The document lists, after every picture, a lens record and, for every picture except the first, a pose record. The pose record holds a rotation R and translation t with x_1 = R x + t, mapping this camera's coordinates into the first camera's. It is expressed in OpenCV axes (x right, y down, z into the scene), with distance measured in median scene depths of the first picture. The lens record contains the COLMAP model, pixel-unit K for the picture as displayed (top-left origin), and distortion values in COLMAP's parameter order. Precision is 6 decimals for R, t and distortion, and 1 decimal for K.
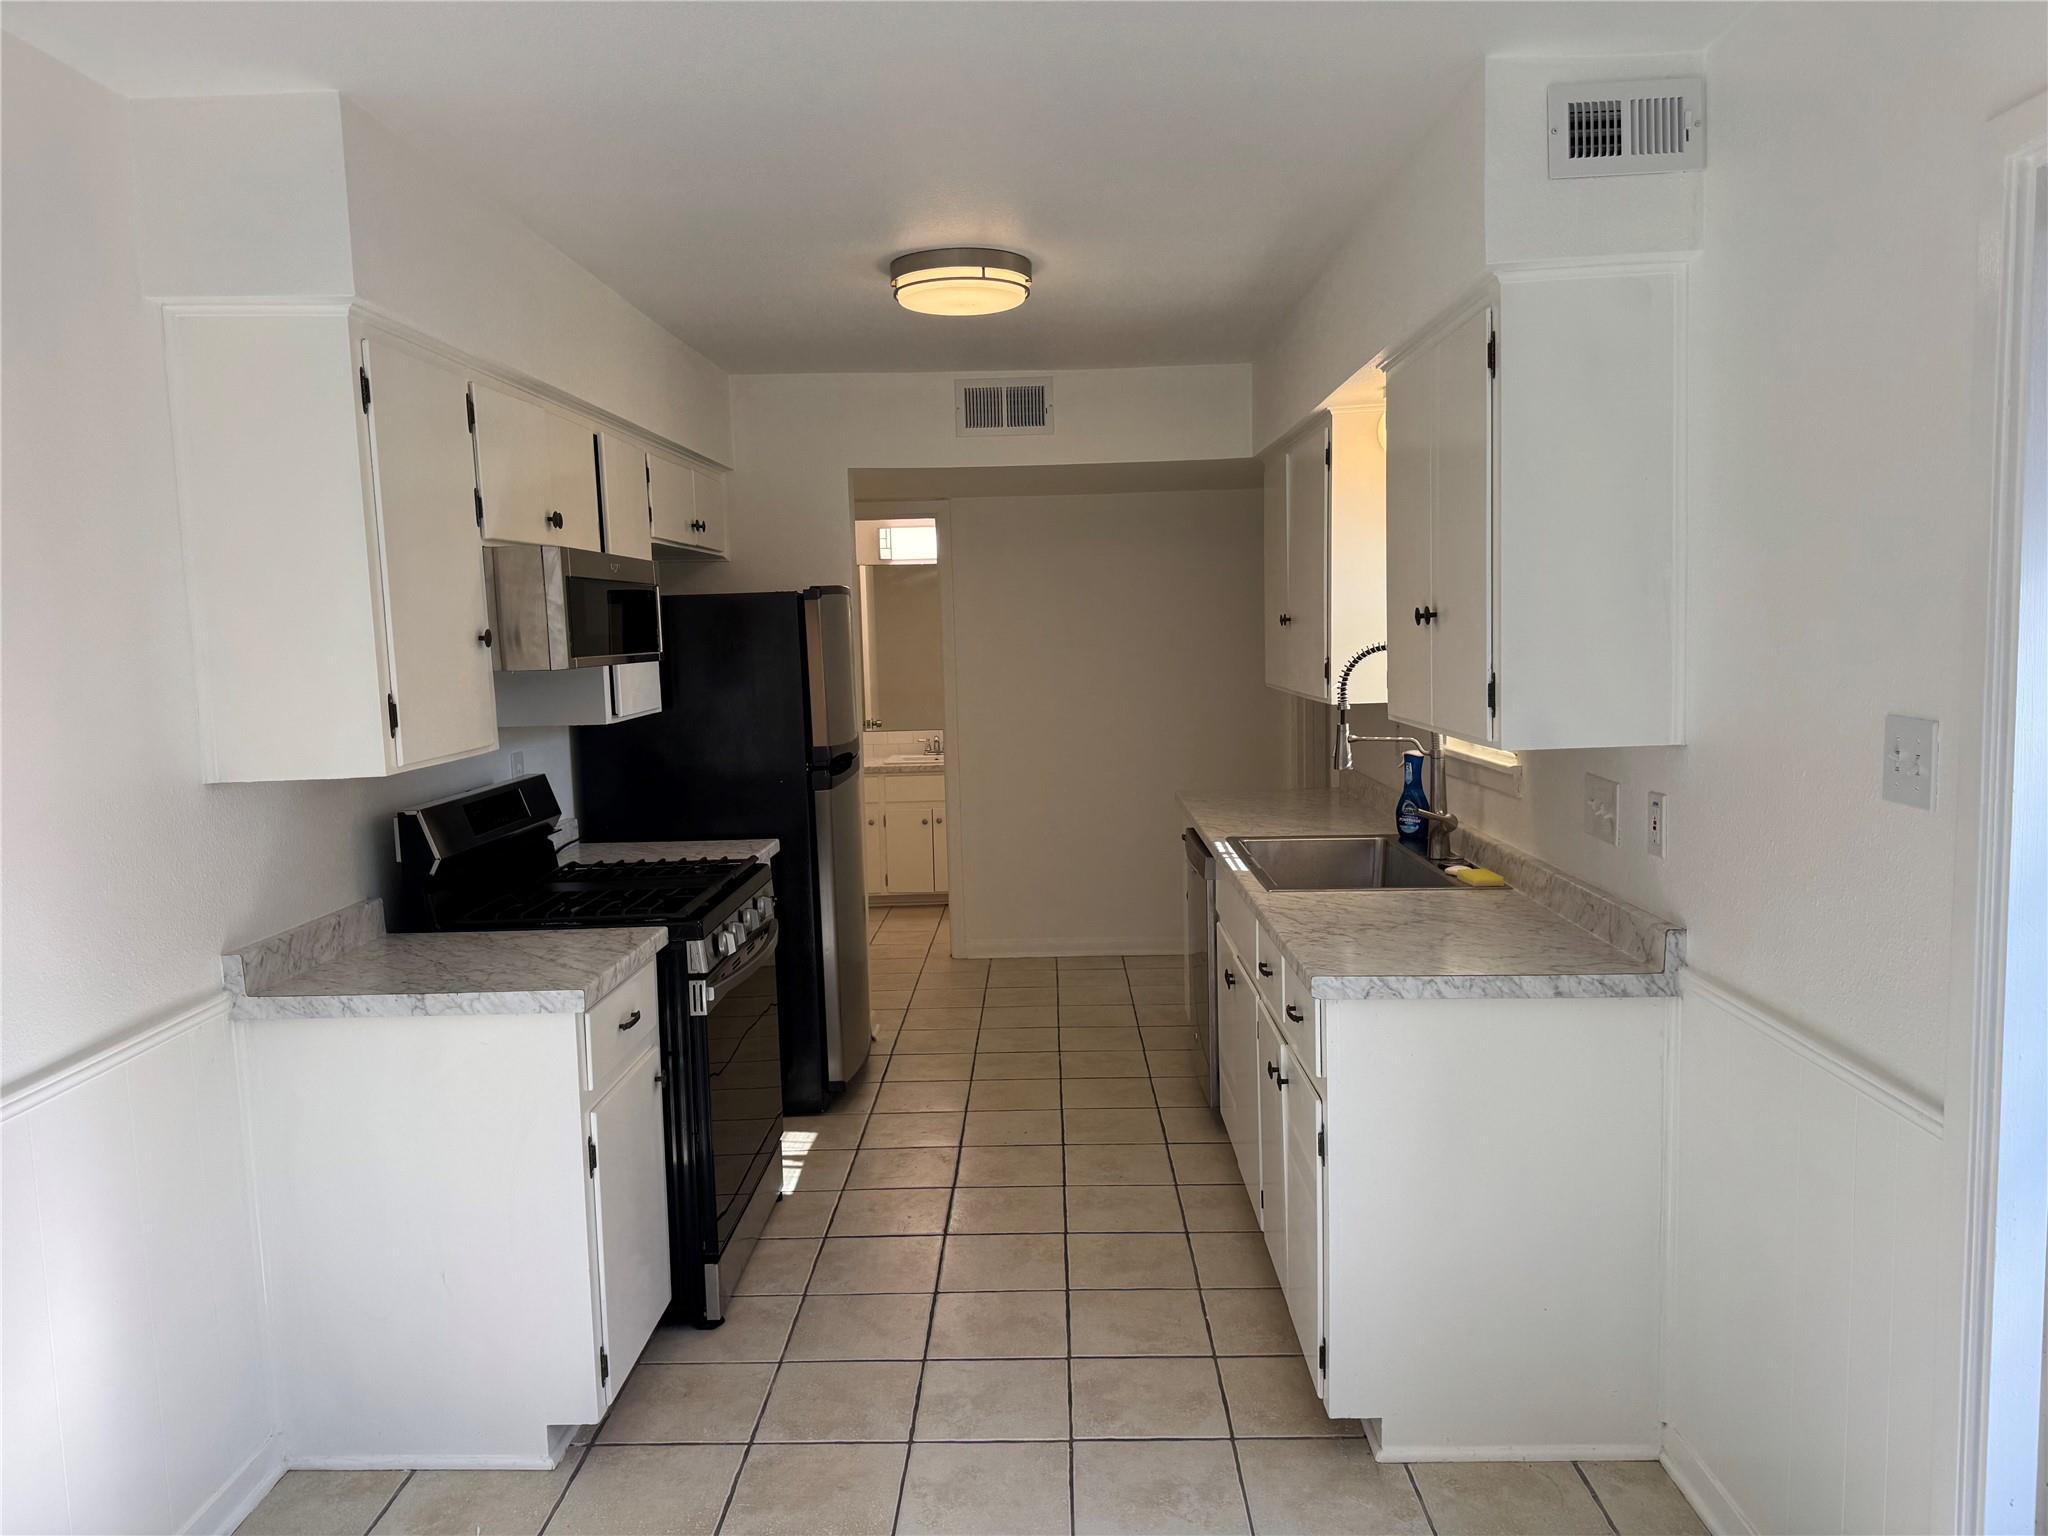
lens RADIAL K [[1426.9, 0, 1024.0], [0, 1426.9, 768.0], [0, 0, 1]] dist [0.000577, 0.000104]
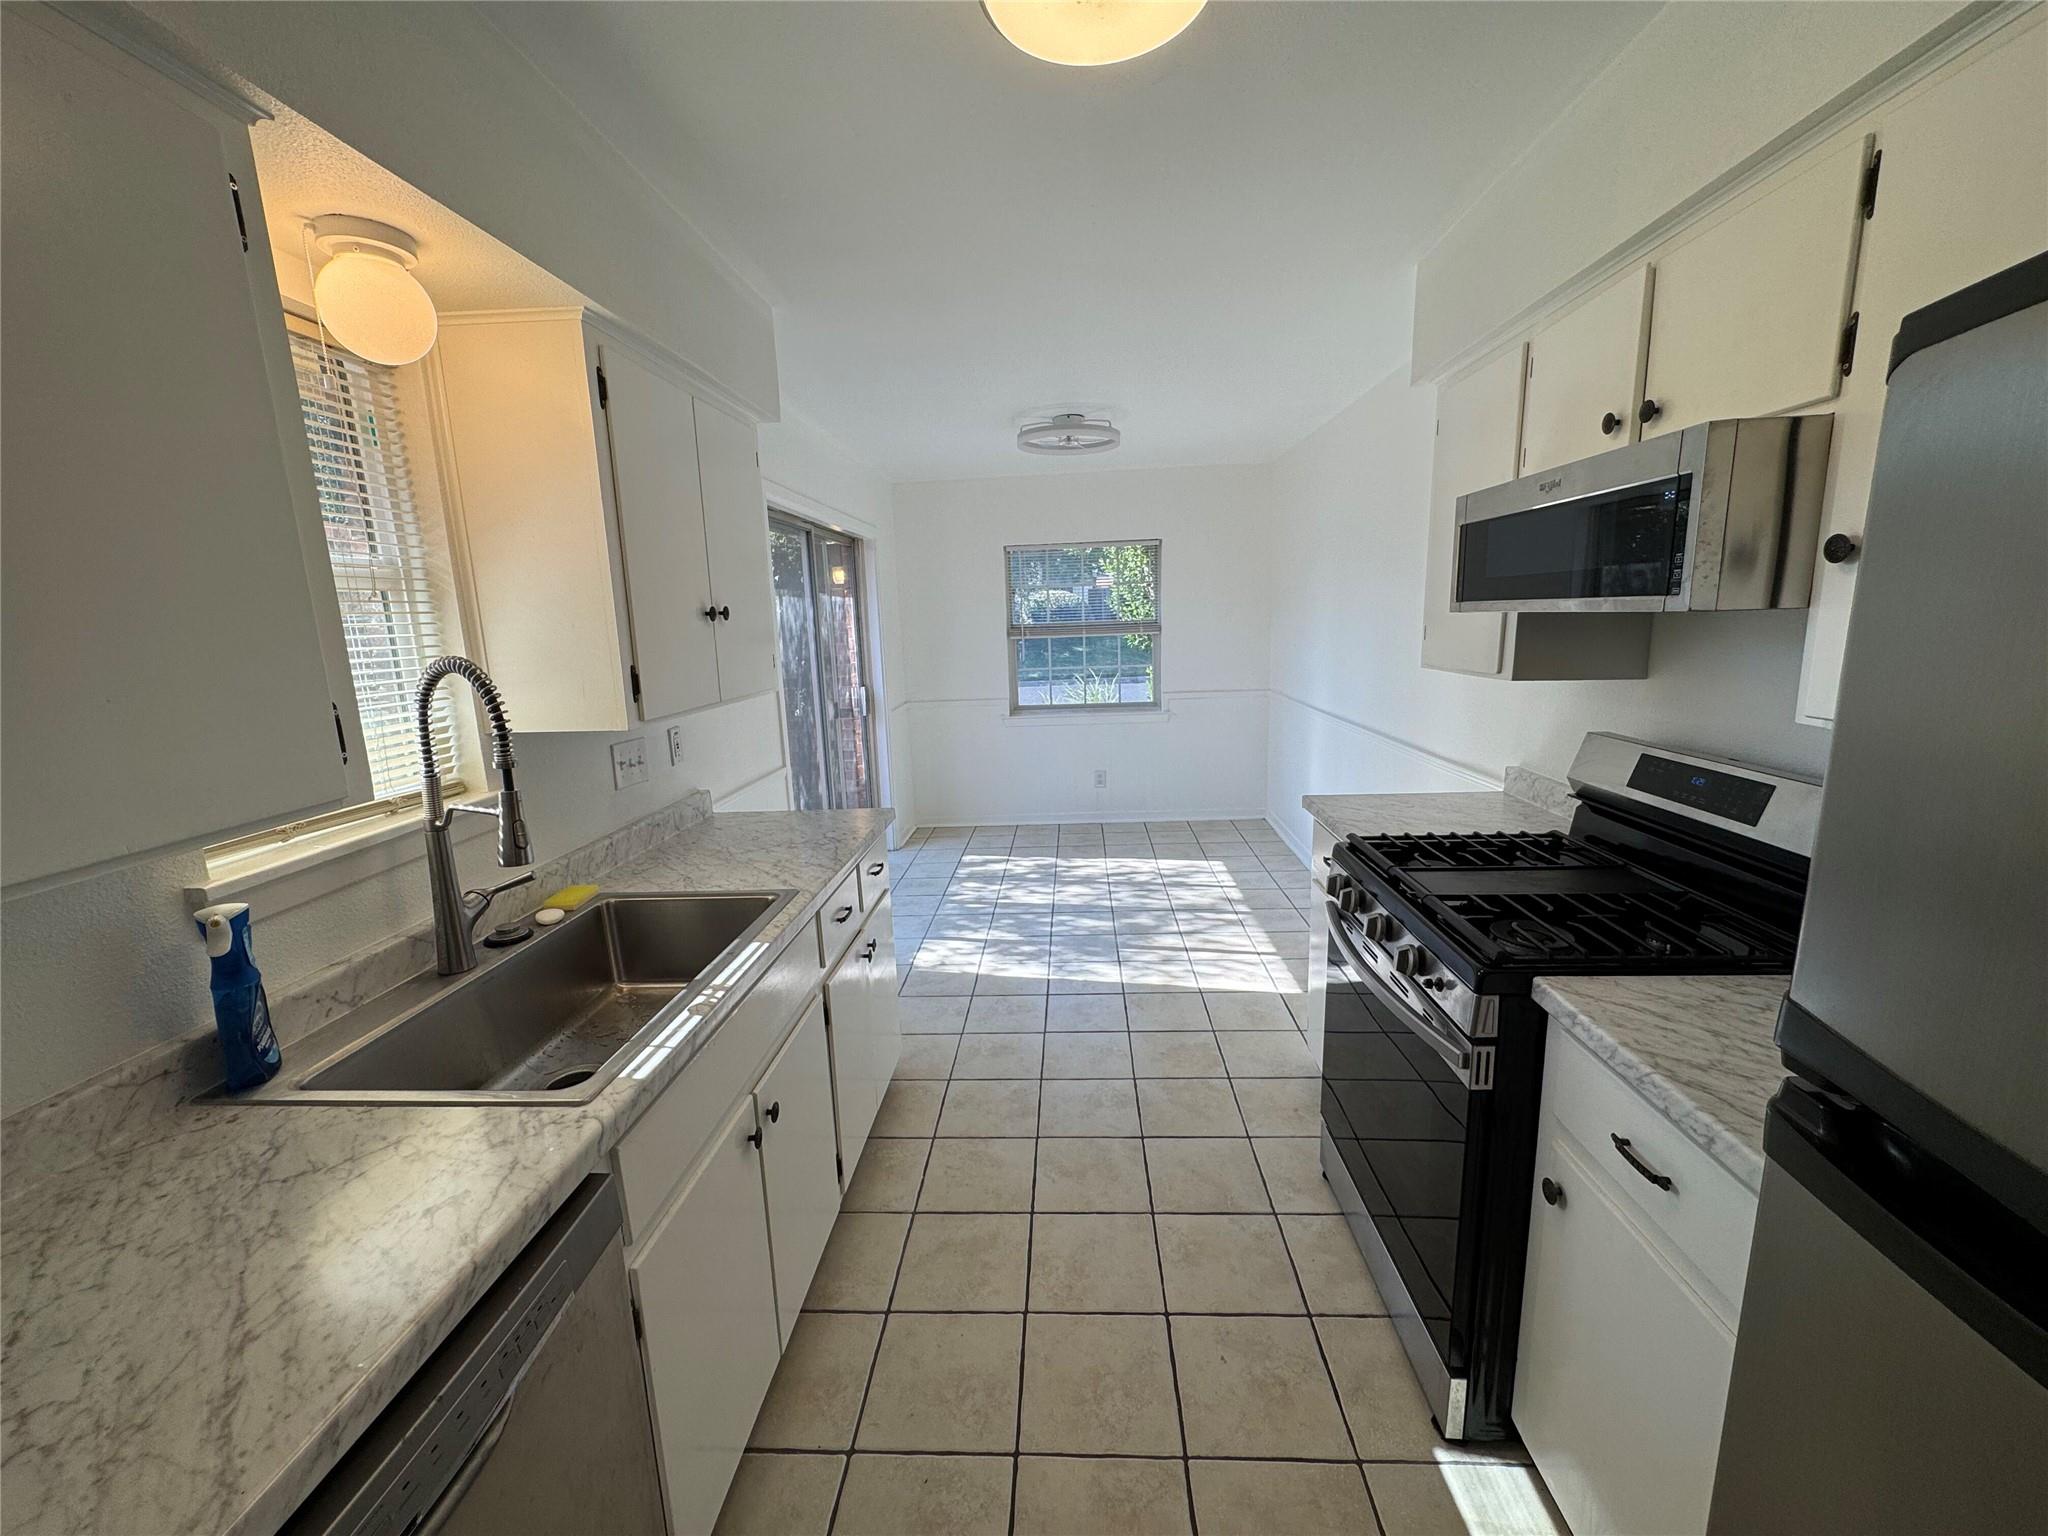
lens RADIAL K [[812.9, 0, 1024.0], [0, 812.9, 768.0], [0, 0, 1]] dist [-0.001466, 0.000727]
pose [[-0.997059, 0.052607, 0.055734, -0.020039], [0.065995, 0.959075, 0.275355, -0.159734], [-0.038967, 0.278223, -0.959726, 1.780329]]
